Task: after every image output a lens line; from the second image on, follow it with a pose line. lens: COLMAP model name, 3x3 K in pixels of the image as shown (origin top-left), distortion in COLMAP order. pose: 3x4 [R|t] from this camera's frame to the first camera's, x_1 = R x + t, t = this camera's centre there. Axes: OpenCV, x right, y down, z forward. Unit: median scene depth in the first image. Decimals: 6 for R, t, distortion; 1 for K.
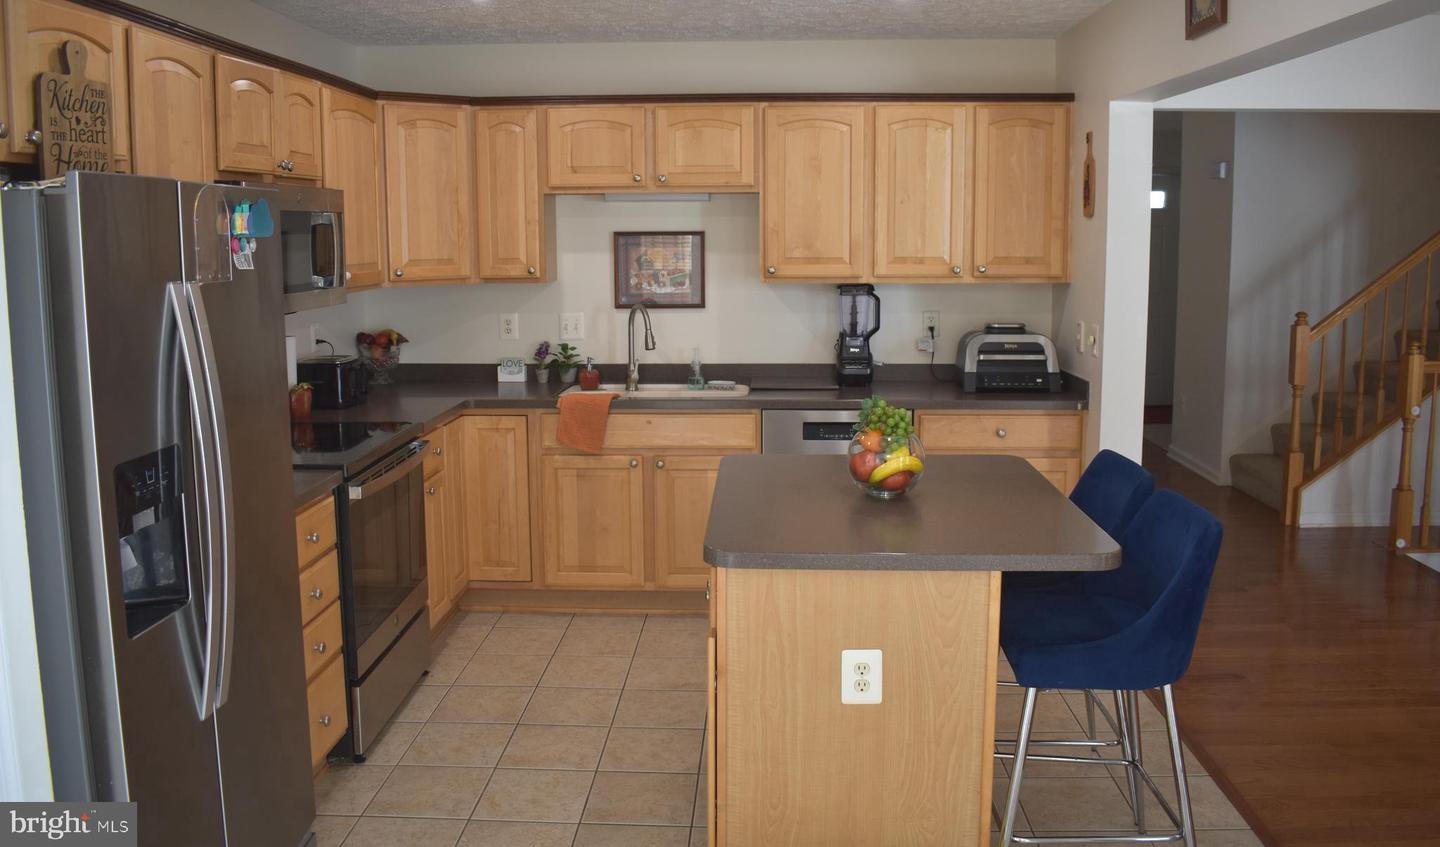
lens RADIAL K [[1118.8, 0, 720.9], [0, 1118.8, 374.2], [0, 0, 1]] dist [-0.071729, 0.000100]
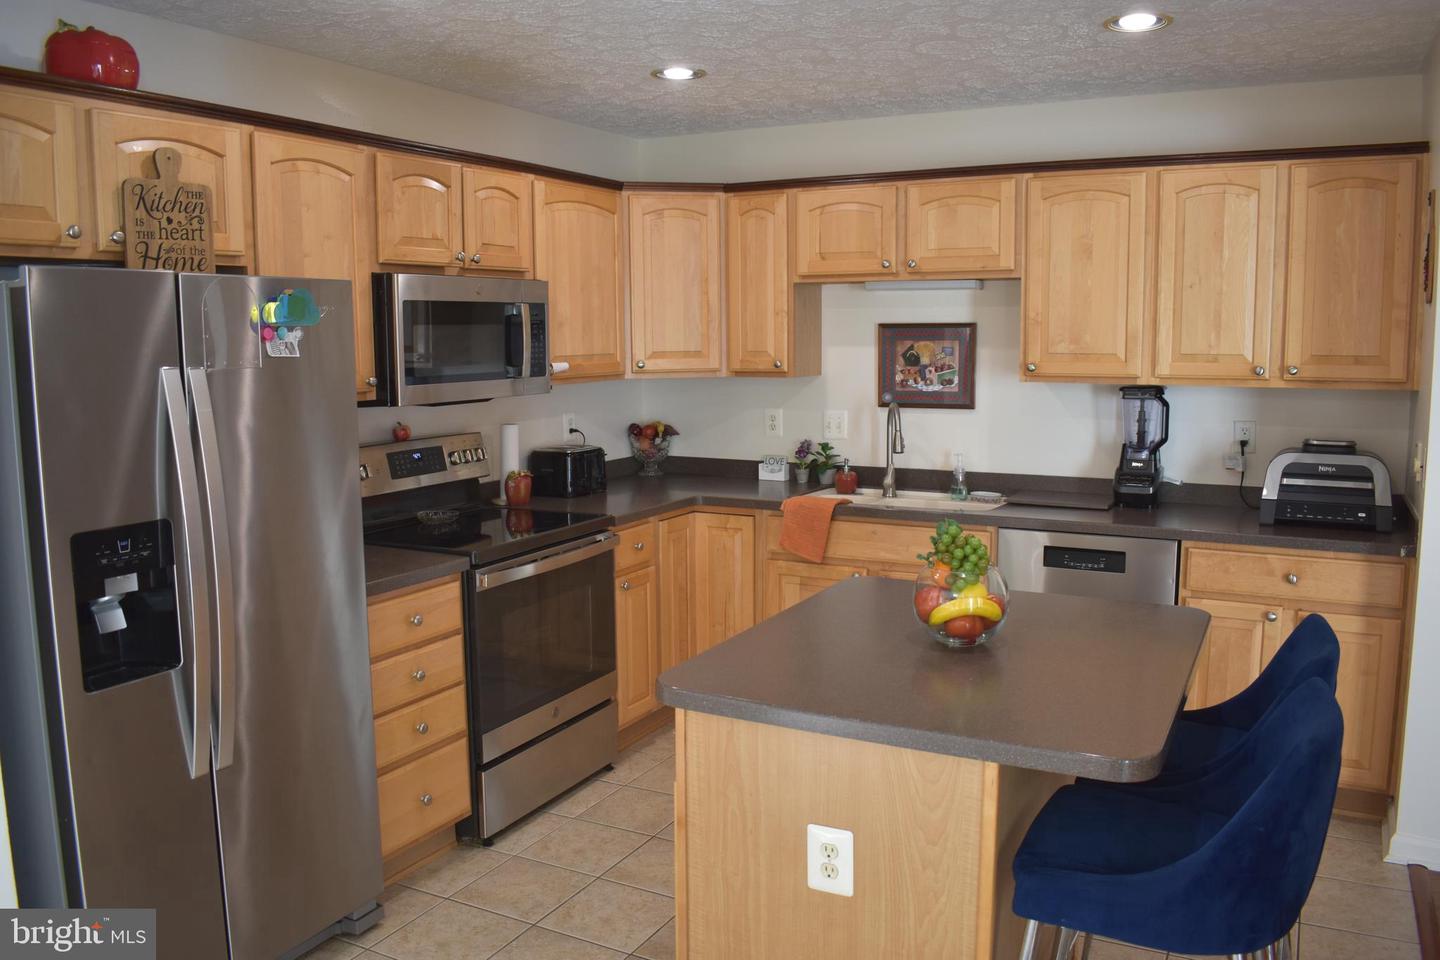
lens RADIAL K [[1130.0, 0, 720.0], [0, 1130.0, 480.0], [0, 0, 1]] dist [-0.079954, 0.000934]
pose [[0.902427, 0.054015, -0.427443, 0.208322], [-0.051243, 0.998524, 0.017996, -0.009633], [0.427784, 0.005664, 0.903863, 0.116725]]
